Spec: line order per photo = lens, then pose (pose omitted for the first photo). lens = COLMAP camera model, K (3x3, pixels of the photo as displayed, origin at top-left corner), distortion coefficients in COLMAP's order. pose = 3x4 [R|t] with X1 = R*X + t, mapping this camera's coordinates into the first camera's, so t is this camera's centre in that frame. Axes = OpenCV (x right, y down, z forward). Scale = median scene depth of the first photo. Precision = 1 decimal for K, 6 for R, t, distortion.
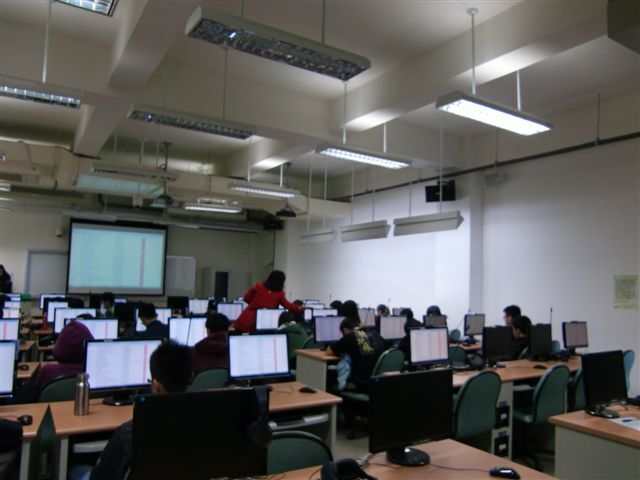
lens RADIAL K [[505.9, 0, 323.7], [0, 505.9, 243.3], [0, 0, 1]] dist [-0.103861, 0.088557]
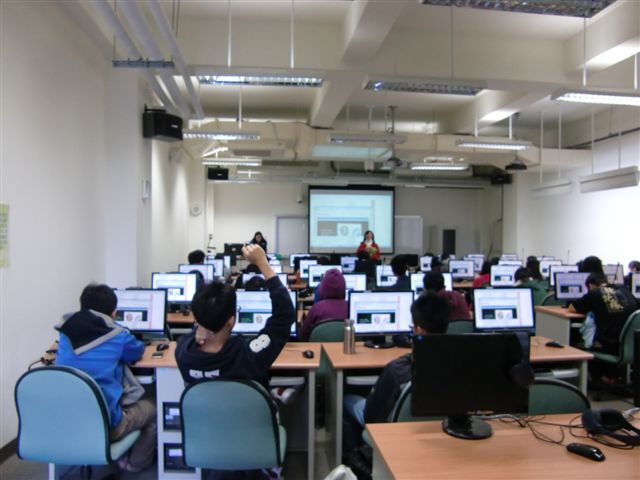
lens RADIAL K [[505.9, 0, 319.3], [0, 505.9, 244.1], [0, 0, 1]] dist [-0.103861, 0.088557]
pose [[0.903464, -0.016355, -0.428353, -0.016208], [0.052367, 0.995999, 0.072420, -0.001177], [0.425454, -0.087860, 0.900705, -0.036398]]
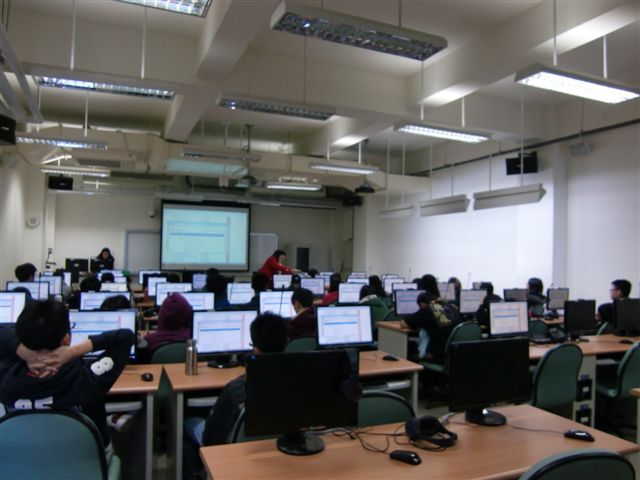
lens RADIAL K [[505.9, 0, 322.4], [0, 505.9, 243.3], [0, 0, 1]] dist [-0.103861, 0.088557]
pose [[0.987702, -0.011717, -0.155910, -0.003003], [0.019397, 0.998667, 0.047826, -0.002715], [0.155142, -0.050262, 0.986613, -0.034159]]
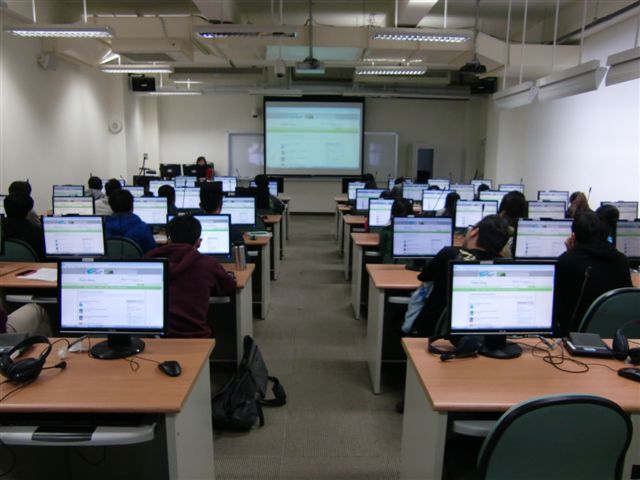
lens RADIAL K [[505.9, 0, 318.5], [0, 505.9, 242.3], [0, 0, 1]] dist [-0.103861, 0.088557]
pose [[0.853628, 0.071829, -0.515907, 0.214359], [0.053357, 0.973178, 0.223780, 0.025178], [0.518143, -0.218552, 0.826900, 0.372786]]
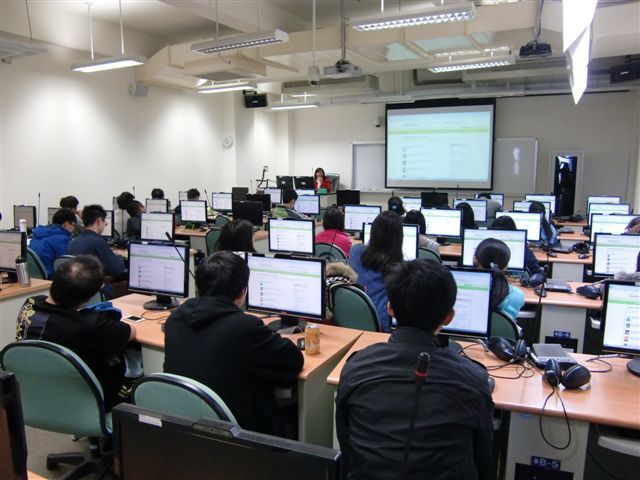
lens RADIAL K [[505.9, 0, 317.6], [0, 505.9, 243.5], [0, 0, 1]] dist [-0.103861, 0.088557]
pose [[0.495247, 0.105329, -0.862343, 0.511025], [0.088697, 0.981306, 0.170798, 0.063034], [0.864212, -0.161074, 0.476647, 0.828807]]
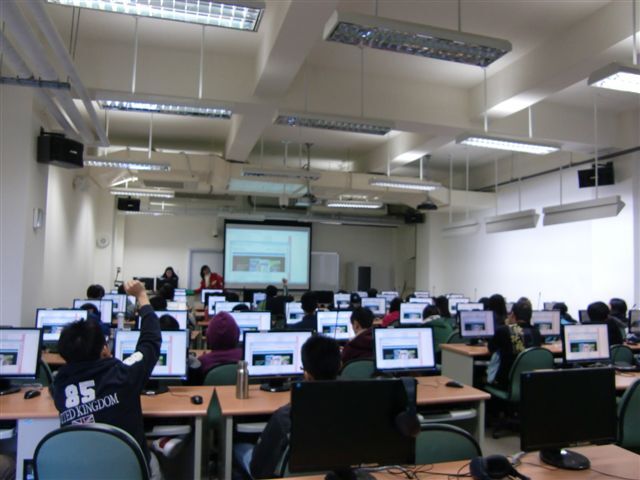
lens RADIAL K [[505.9, 0, 321.0], [0, 505.9, 243.3], [0, 0, 1]] dist [-0.103861, 0.088557]
pose [[0.959873, -0.025564, -0.279269, -0.001214], [0.028695, 0.999563, 0.007129, -0.000253], [0.278965, -0.014857, 0.960186, -0.007284]]
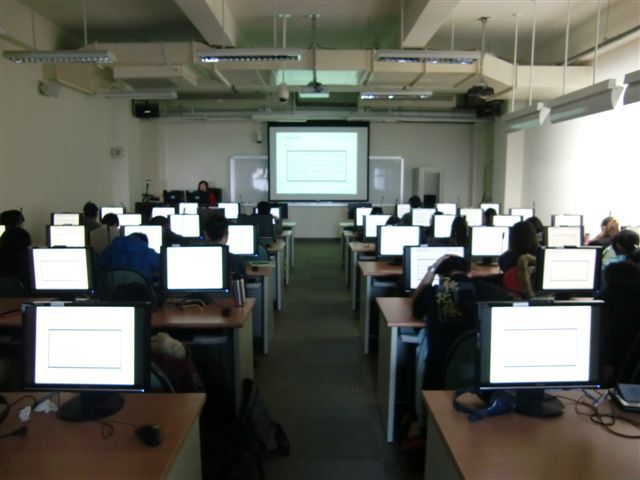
lens RADIAL K [[505.9, 0, 317.4], [0, 505.9, 243.9], [0, 0, 1]] dist [-0.103861, 0.088557]
pose [[0.847266, 0.041863, -0.529517, 0.195752], [0.063205, 0.981861, 0.178758, 0.026402], [0.527396, -0.184924, 0.829251, 0.403140]]
